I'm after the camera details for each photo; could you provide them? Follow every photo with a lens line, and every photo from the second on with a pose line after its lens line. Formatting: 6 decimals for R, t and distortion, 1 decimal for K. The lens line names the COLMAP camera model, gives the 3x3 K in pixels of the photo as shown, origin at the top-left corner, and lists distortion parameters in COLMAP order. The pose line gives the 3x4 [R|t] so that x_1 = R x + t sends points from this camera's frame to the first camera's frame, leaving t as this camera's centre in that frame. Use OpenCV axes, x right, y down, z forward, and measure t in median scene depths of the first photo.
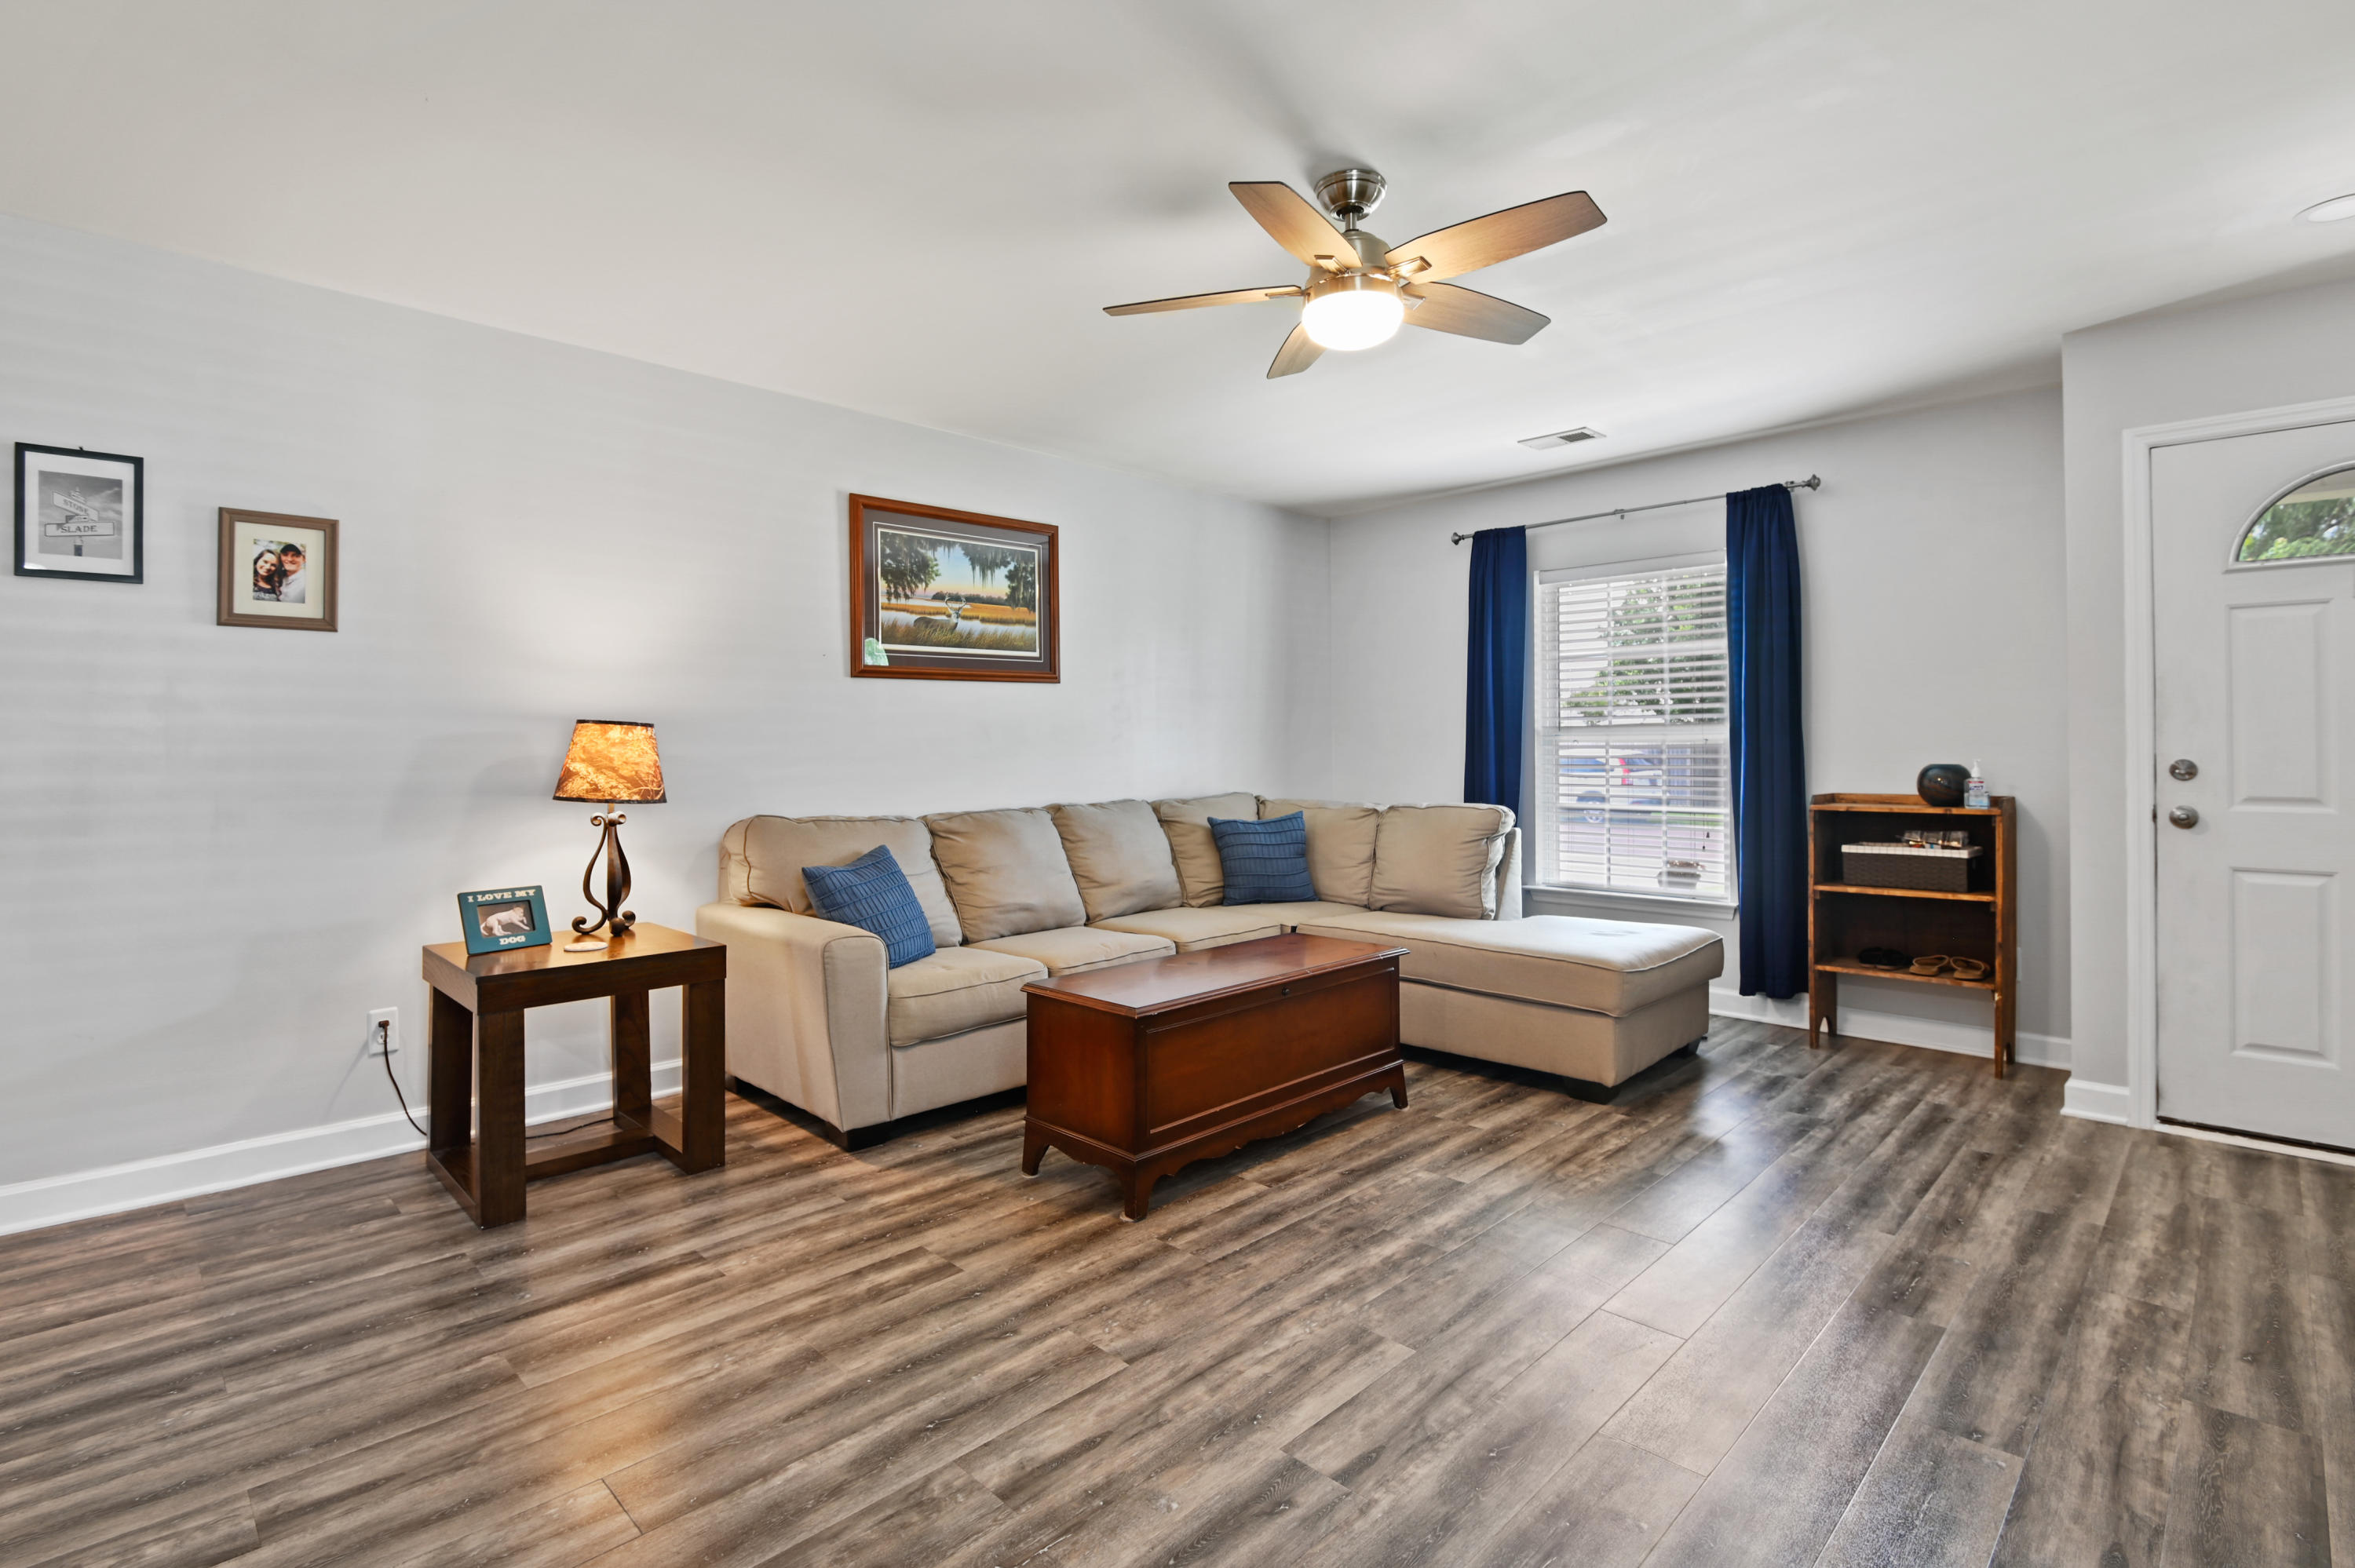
lens RADIAL K [[1098.1, 0, 1182.6], [0, 1098.1, 752.9], [0, 0, 1]] dist [-0.010790, -0.002312]
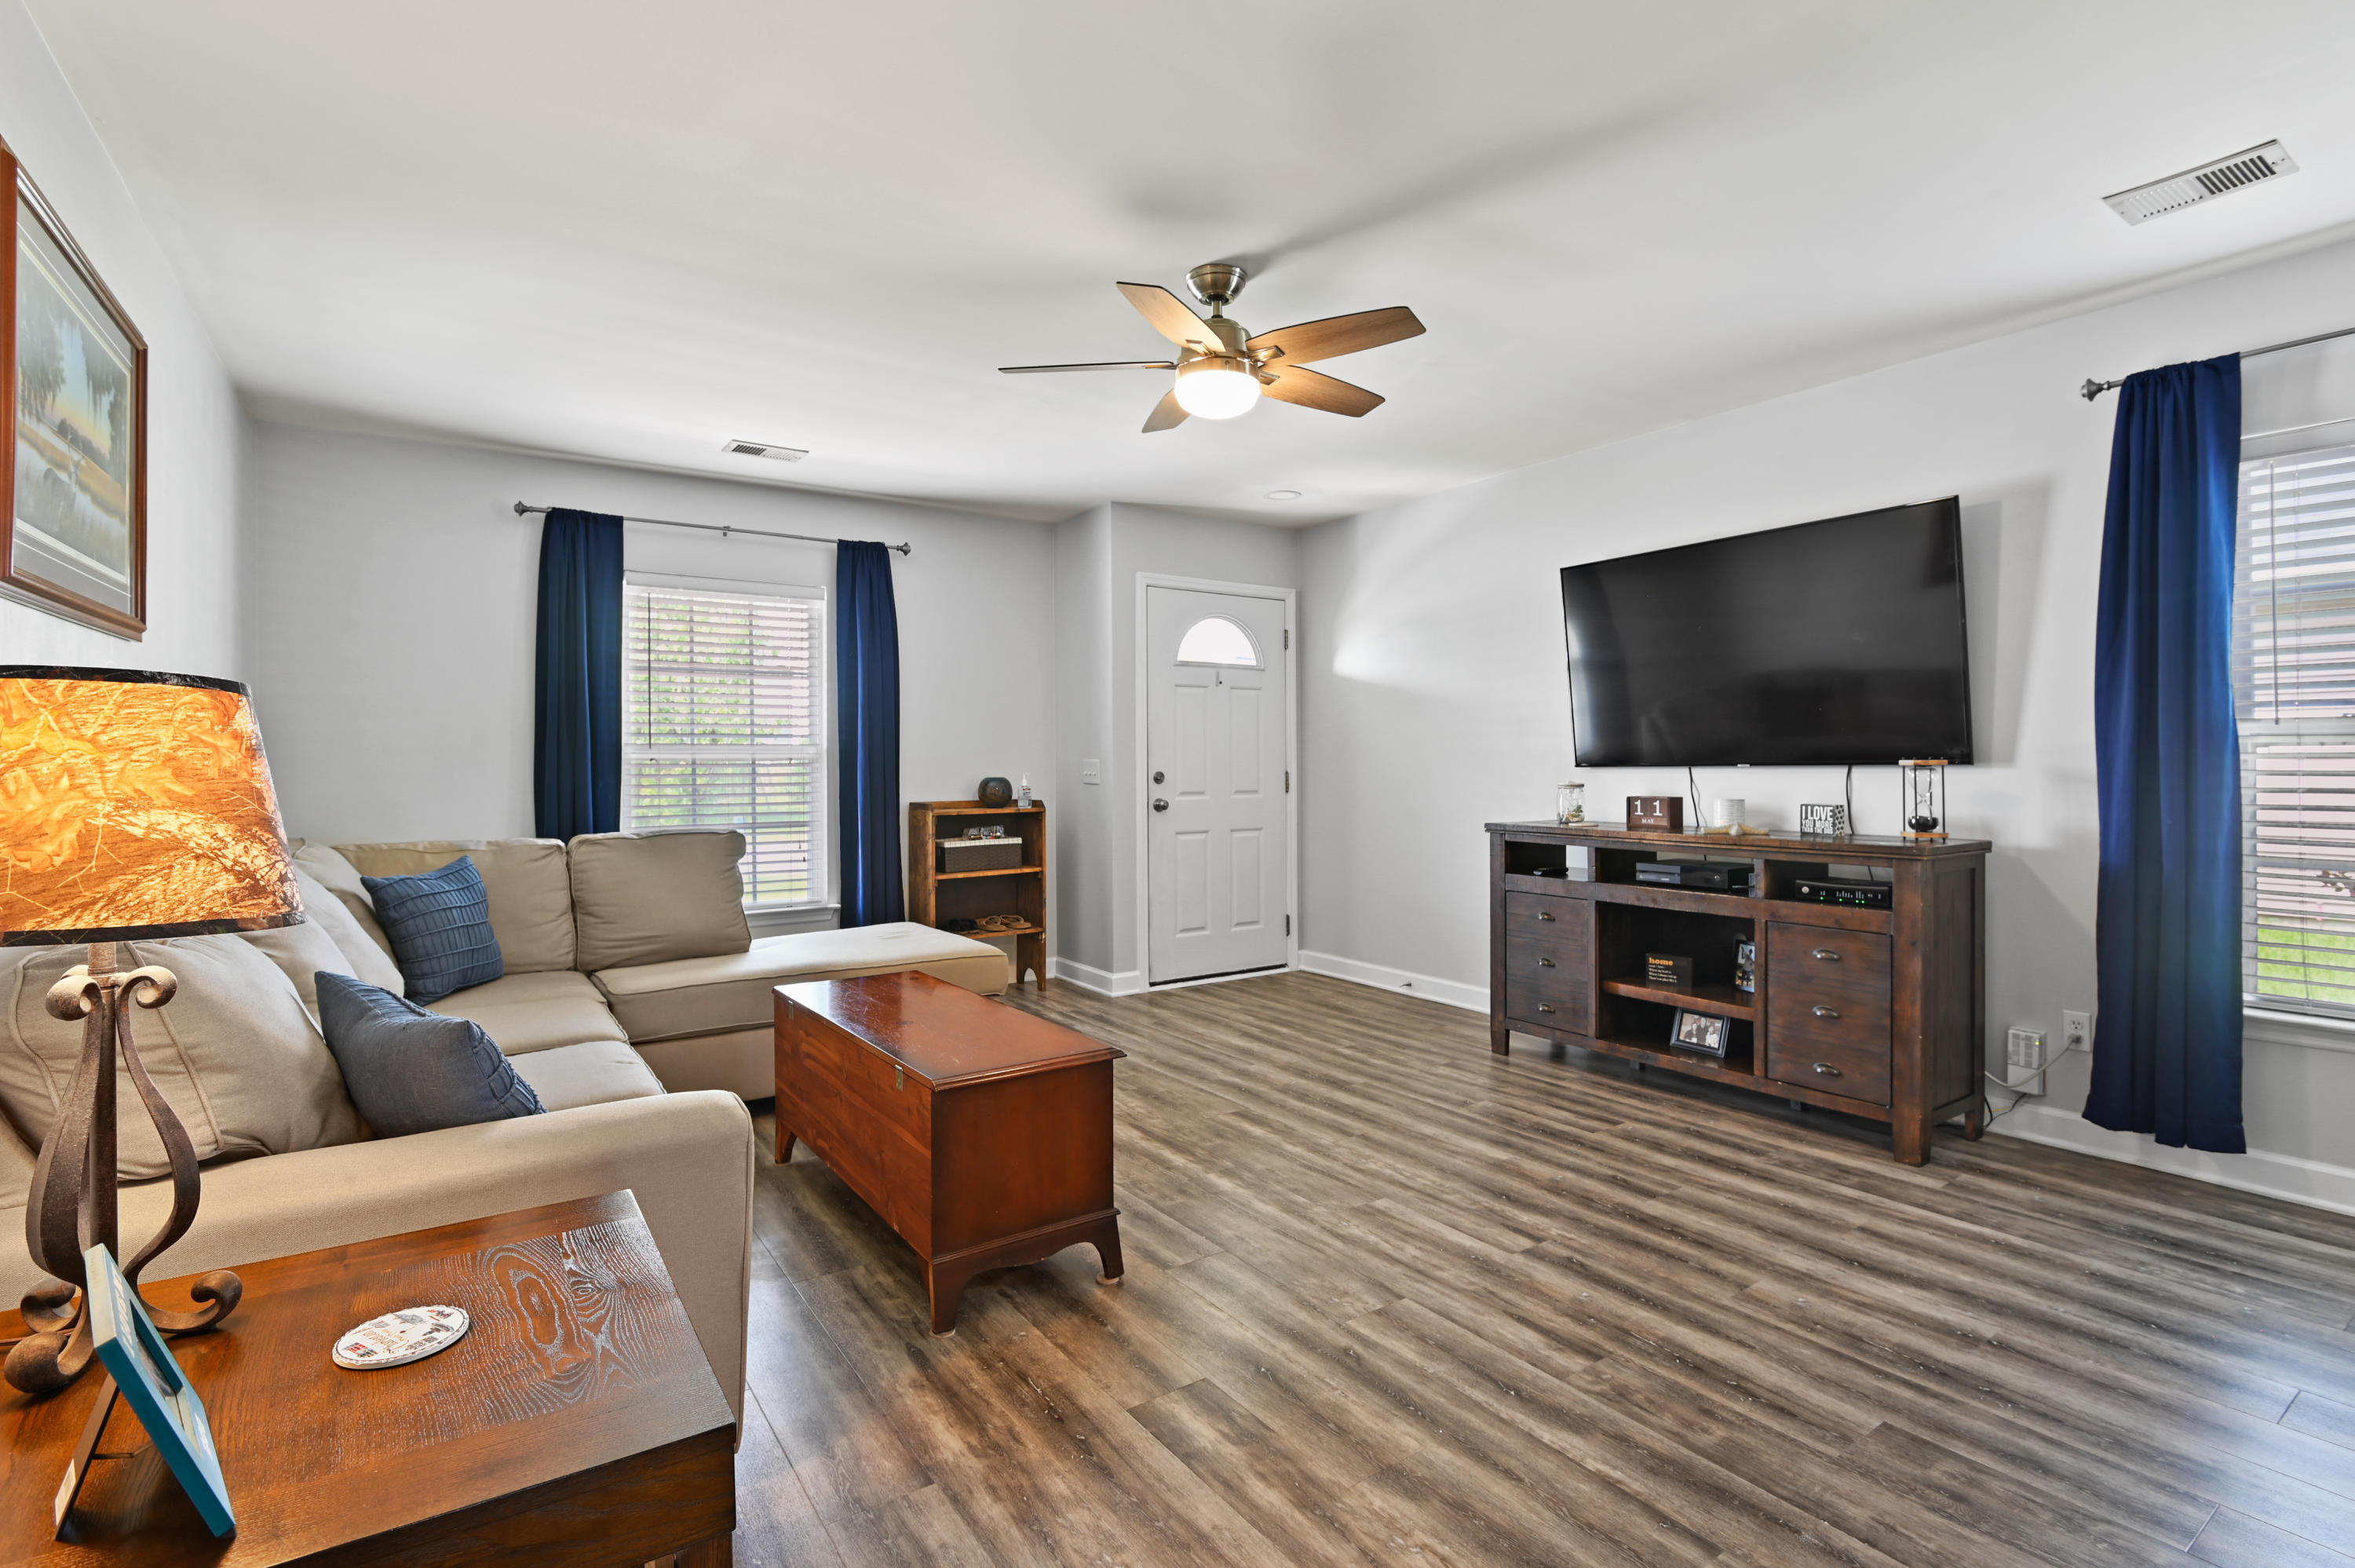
lens RADIAL K [[1098.1, 0, 1169.5], [0, 1098.1, 775.2], [0, 0, 1]] dist [-0.010790, -0.002312]
pose [[0.192918, -0.008948, 0.981174, -0.868170], [0.009527, 0.999928, 0.007245, -0.000505], [-0.981169, 0.007950, 0.192990, 0.723149]]
